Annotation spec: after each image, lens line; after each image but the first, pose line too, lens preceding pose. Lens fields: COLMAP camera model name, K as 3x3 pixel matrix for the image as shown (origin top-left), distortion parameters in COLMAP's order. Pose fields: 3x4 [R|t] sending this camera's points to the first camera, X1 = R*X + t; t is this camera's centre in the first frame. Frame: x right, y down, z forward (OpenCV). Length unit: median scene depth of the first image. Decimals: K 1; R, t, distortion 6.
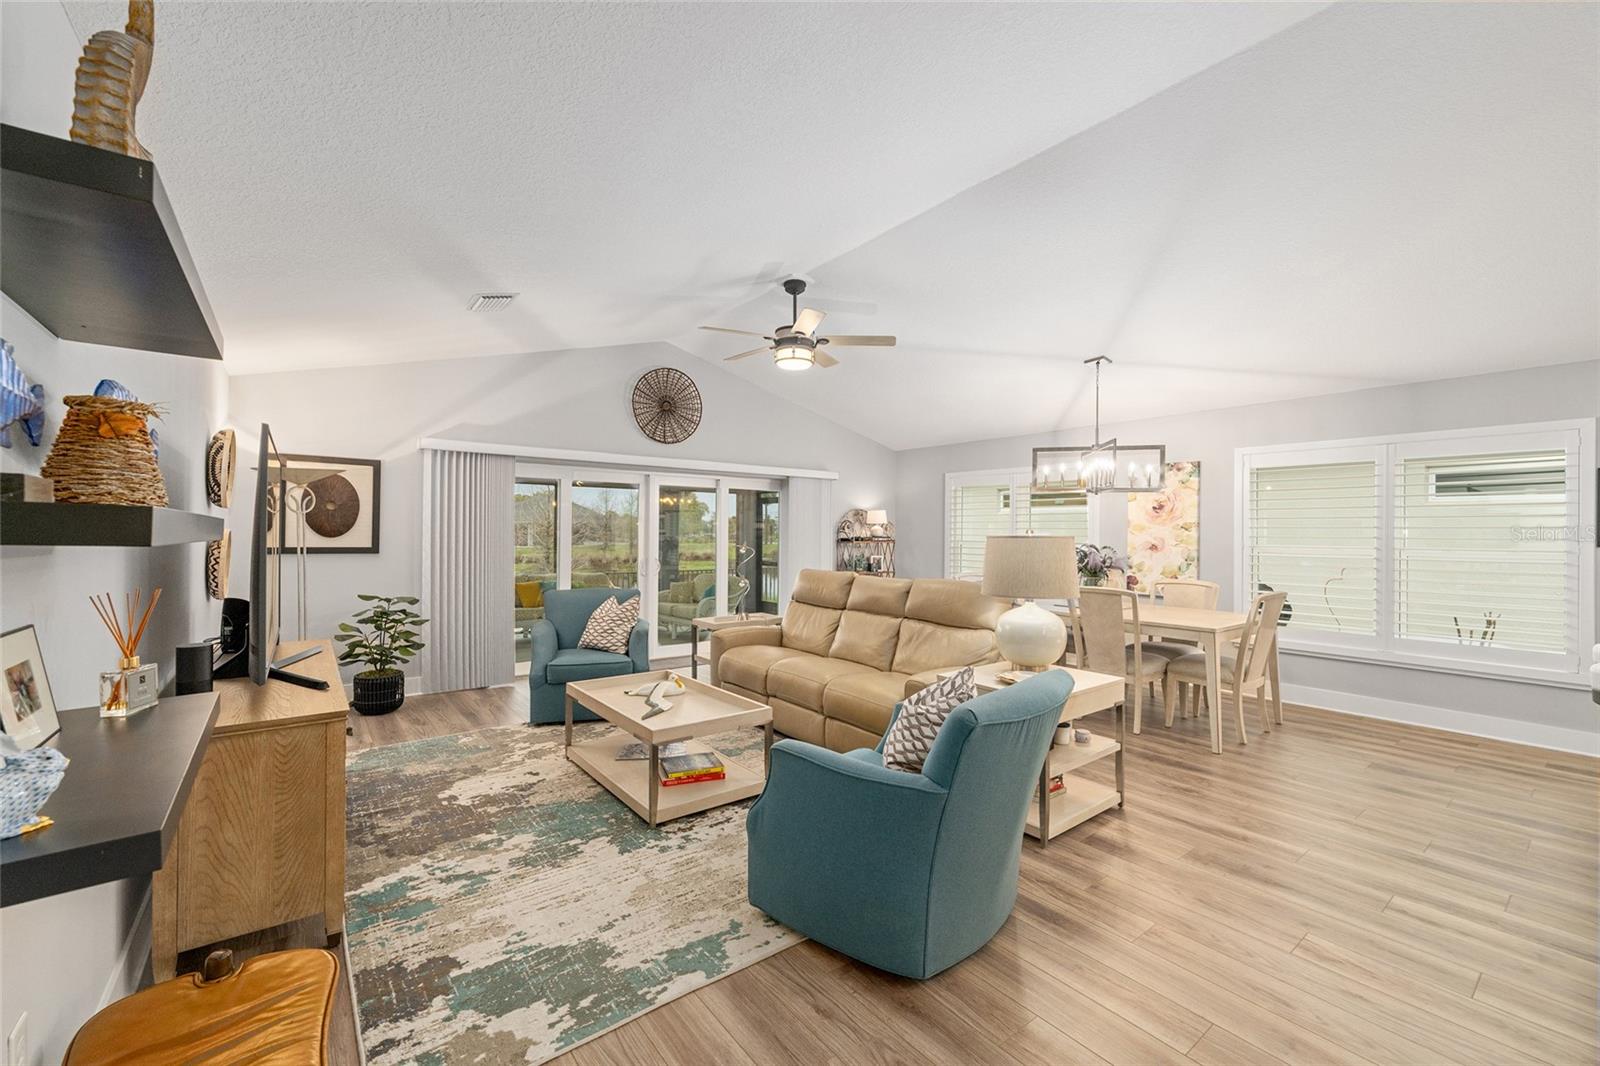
lens RADIAL K [[655.1, 0, 800.0], [0, 655.1, 533.0], [0, 0, 1]] dist [0.001053, 0.000256]
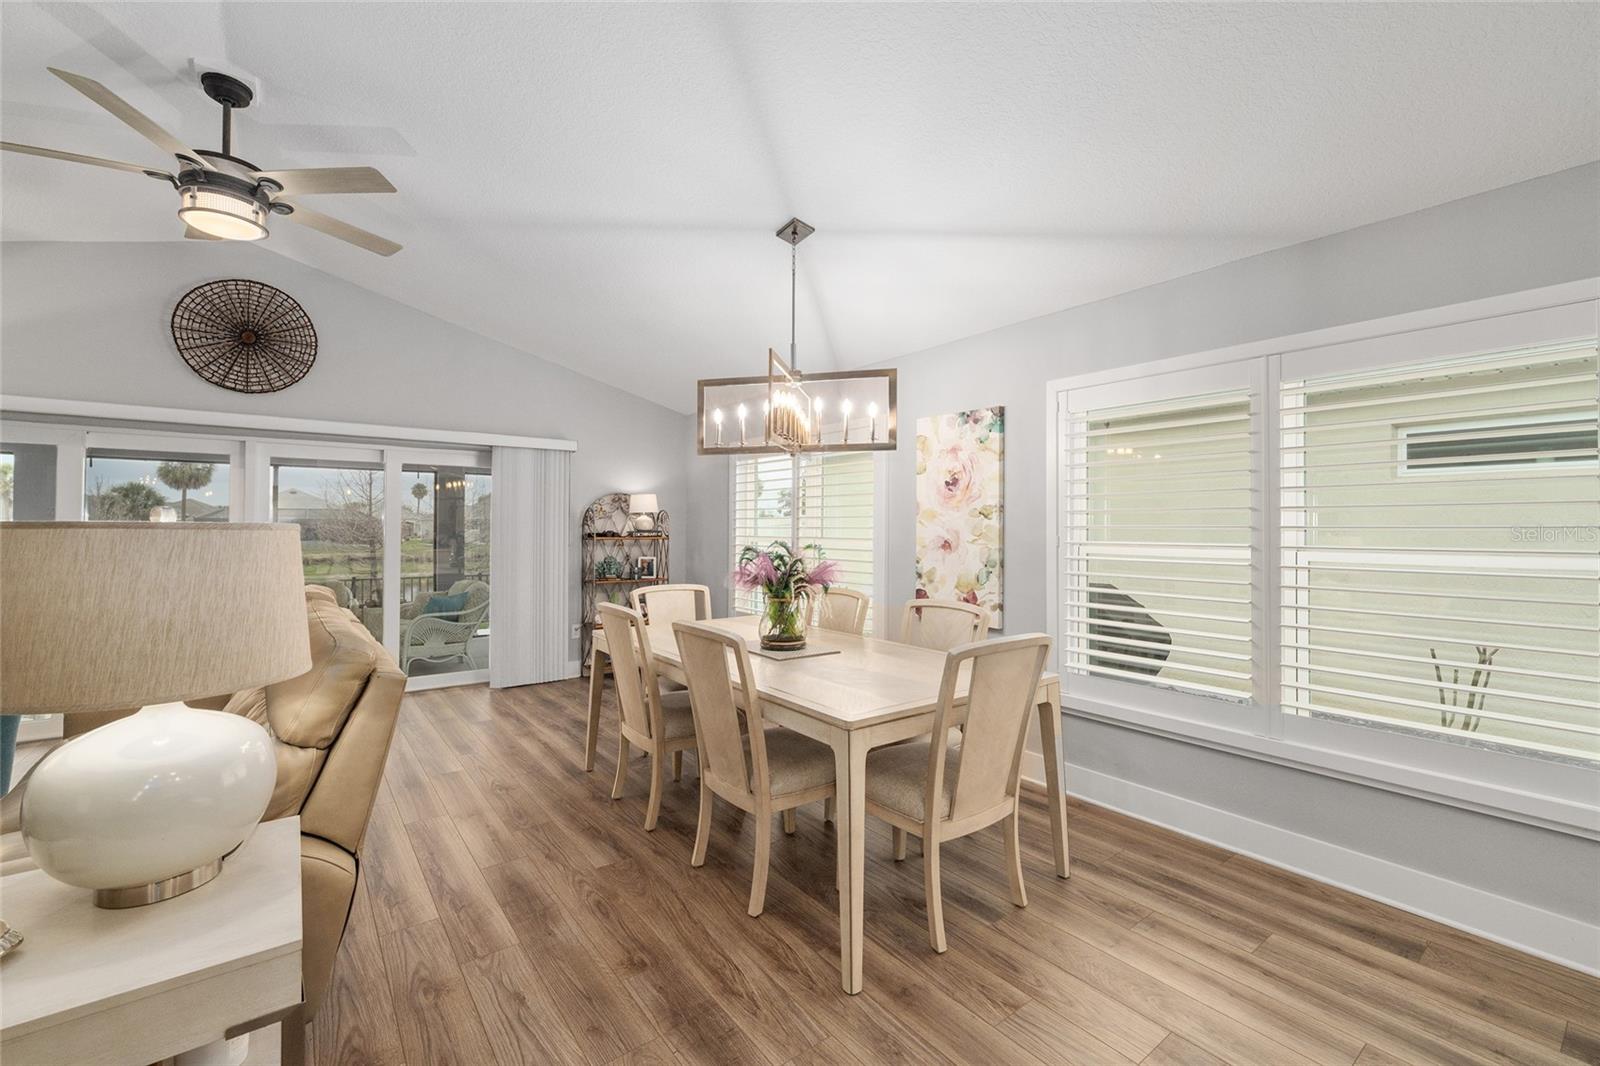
lens RADIAL K [[681.0, 0, 798.0], [0, 681.0, 522.1], [0, 0, 1]] dist [0.002167, 0.000177]
pose [[0.999967, -0.005086, -0.006395, 0.472103], [0.005031, 0.999950, -0.008610, 0.005345], [0.006438, 0.008578, 0.999942, 0.398323]]
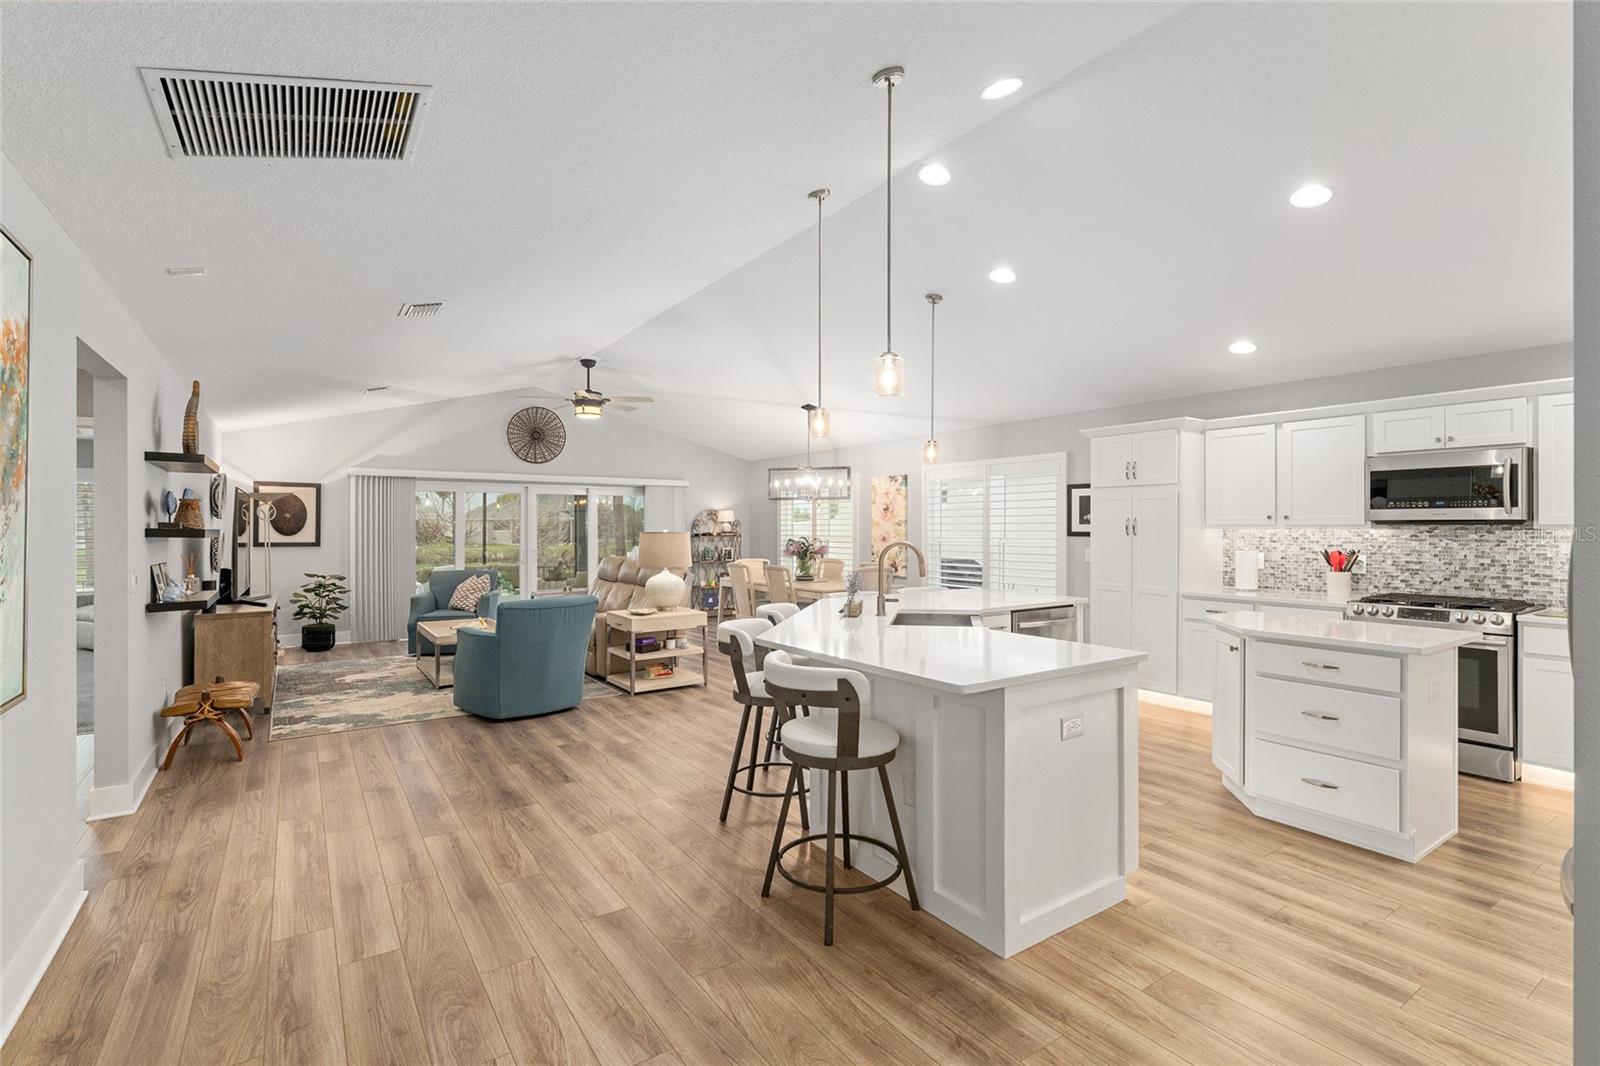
lens RADIAL K [[738.4, 0, 796.0], [0, 738.4, 530.5], [0, 0, 1]] dist [-0.000880, -0.000549]
pose [[0.998168, -0.007927, -0.059980, 0.533152], [0.008122, 0.999963, 0.002998, -0.001118], [0.059954, -0.003480, 0.998195, -0.602219]]
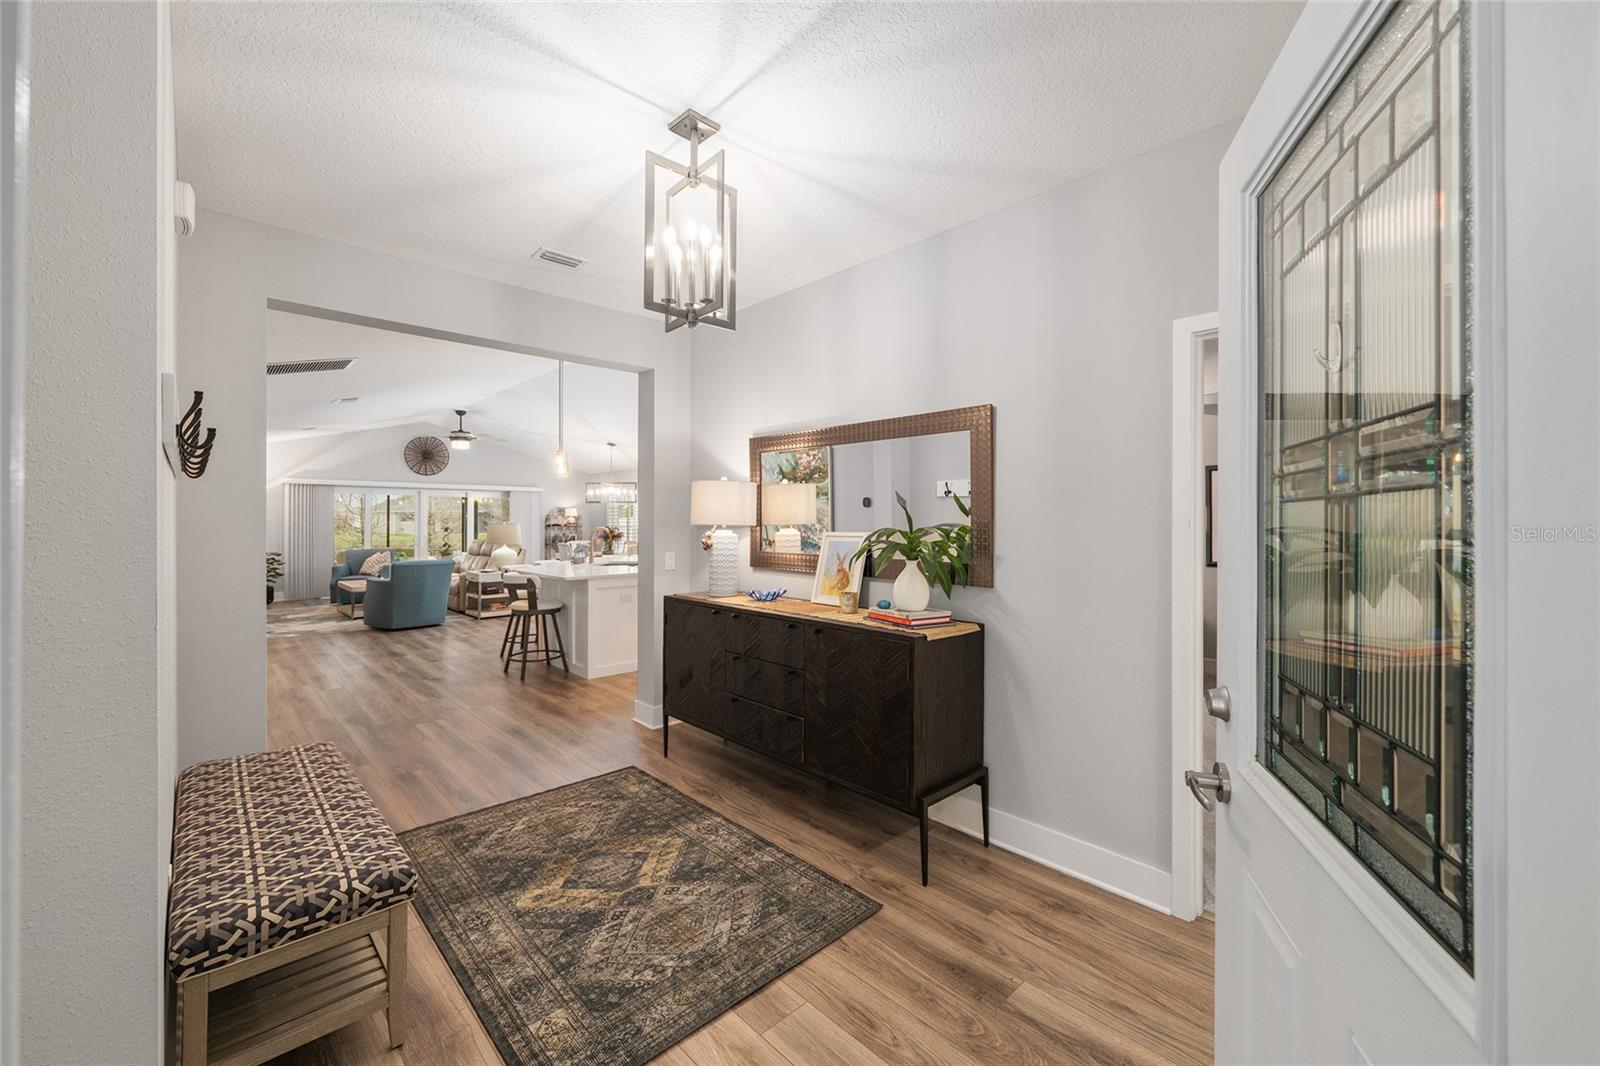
lens RADIAL K [[642.5, 0, 797.1], [0, 642.5, 518.3], [0, 0, 1]] dist [-0.001655, -0.000157]
pose [[0.994617, -0.005297, 0.103485, 0.874252], [0.005653, 0.999979, -0.003143, 0.000226], [-0.103467, 0.003711, 0.994626, -1.256229]]
